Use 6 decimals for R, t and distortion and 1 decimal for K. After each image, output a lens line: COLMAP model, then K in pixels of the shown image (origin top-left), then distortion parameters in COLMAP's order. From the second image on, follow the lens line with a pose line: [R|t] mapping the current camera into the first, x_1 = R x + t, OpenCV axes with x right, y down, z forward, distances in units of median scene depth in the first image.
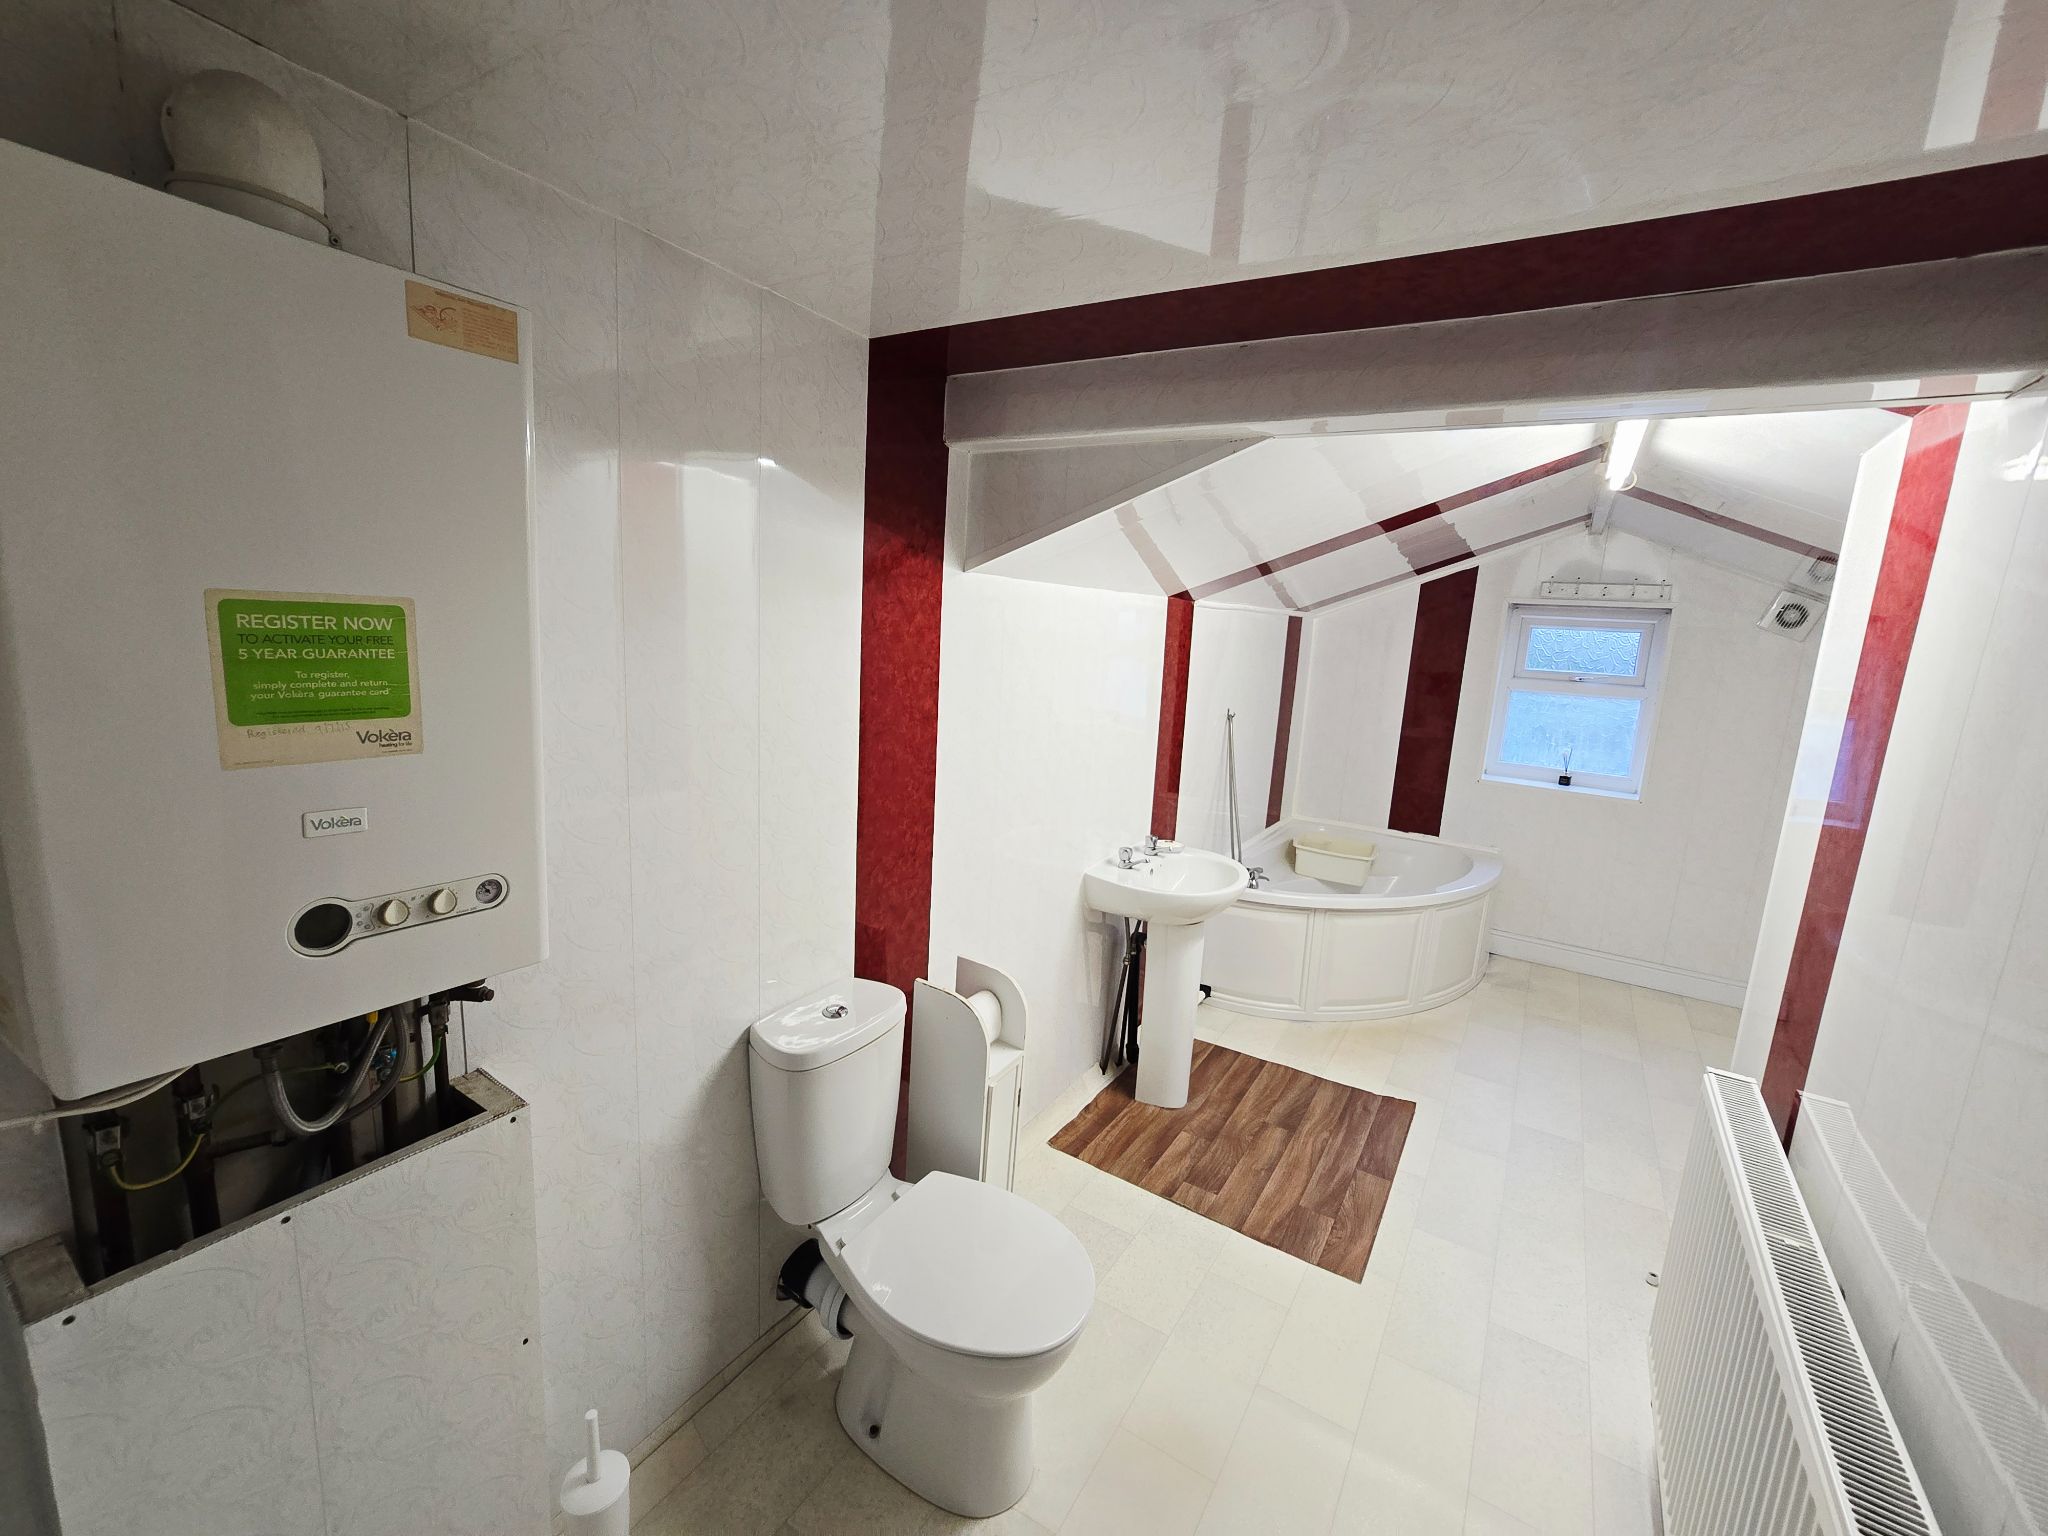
lens RADIAL K [[834.6, 0, 1021.4], [0, 834.6, 760.0], [0, 0, 1]] dist [-0.003164, 0.000279]
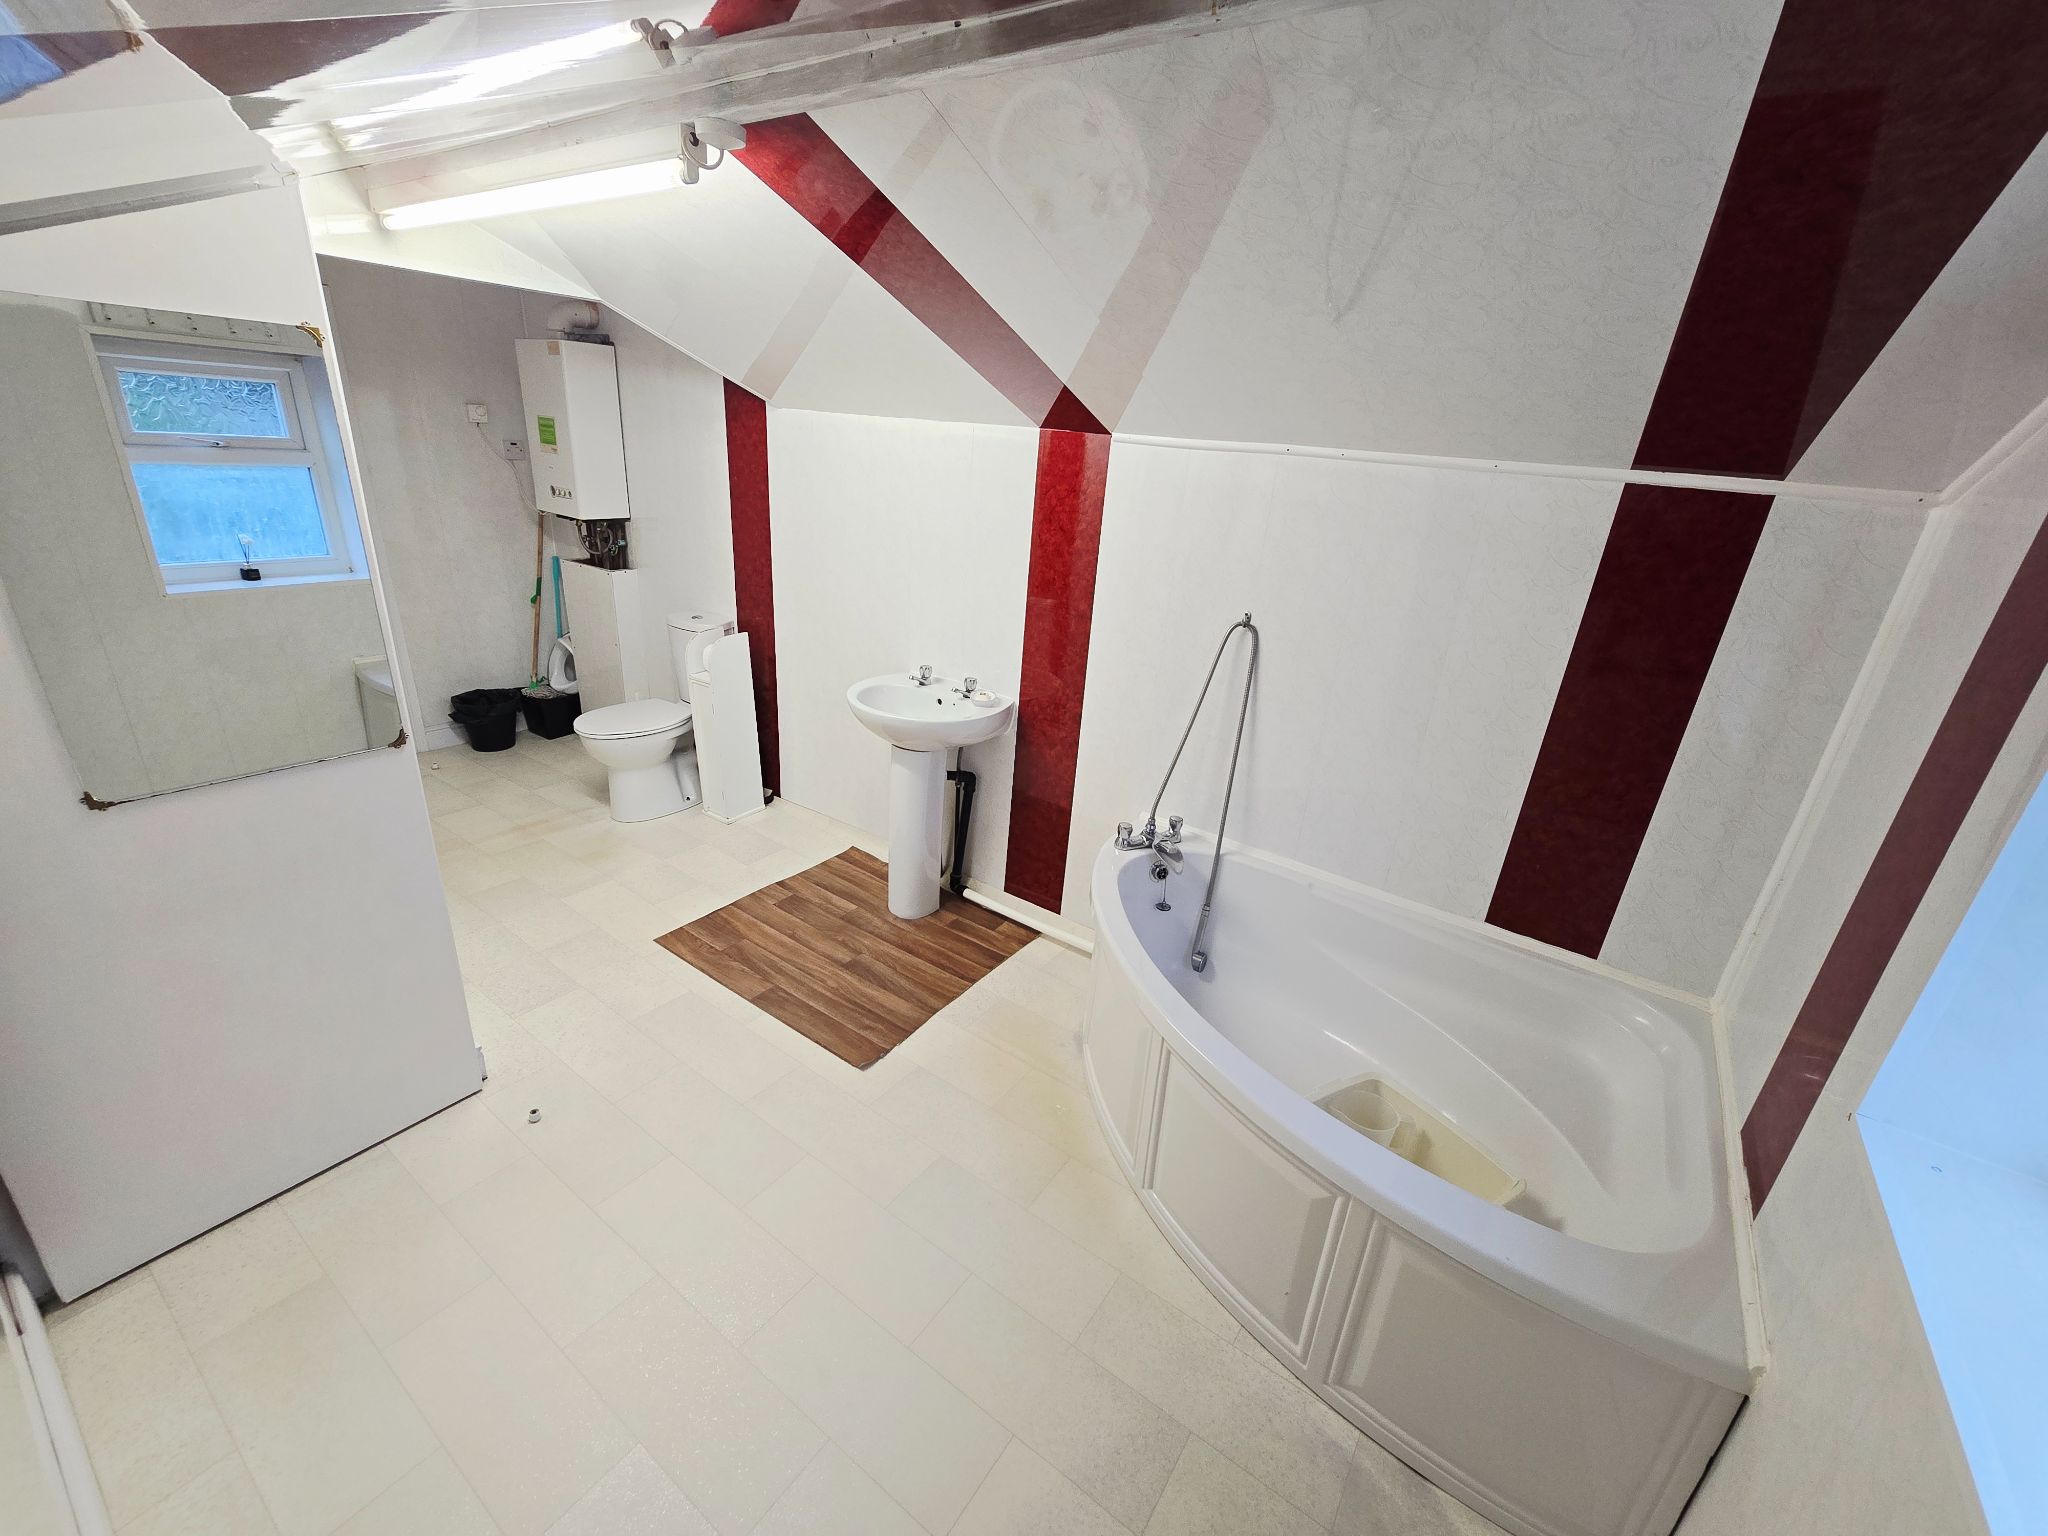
lens RADIAL K [[834.6, 0, 1027.0], [0, 834.6, 763.4], [0, 0, 1]] dist [-0.003164, 0.000279]
pose [[-0.026667, 0.300384, -0.953445, 1.292970], [-0.253614, 0.920545, 0.297113, -0.145634], [0.966938, 0.249730, 0.051634, 1.179739]]
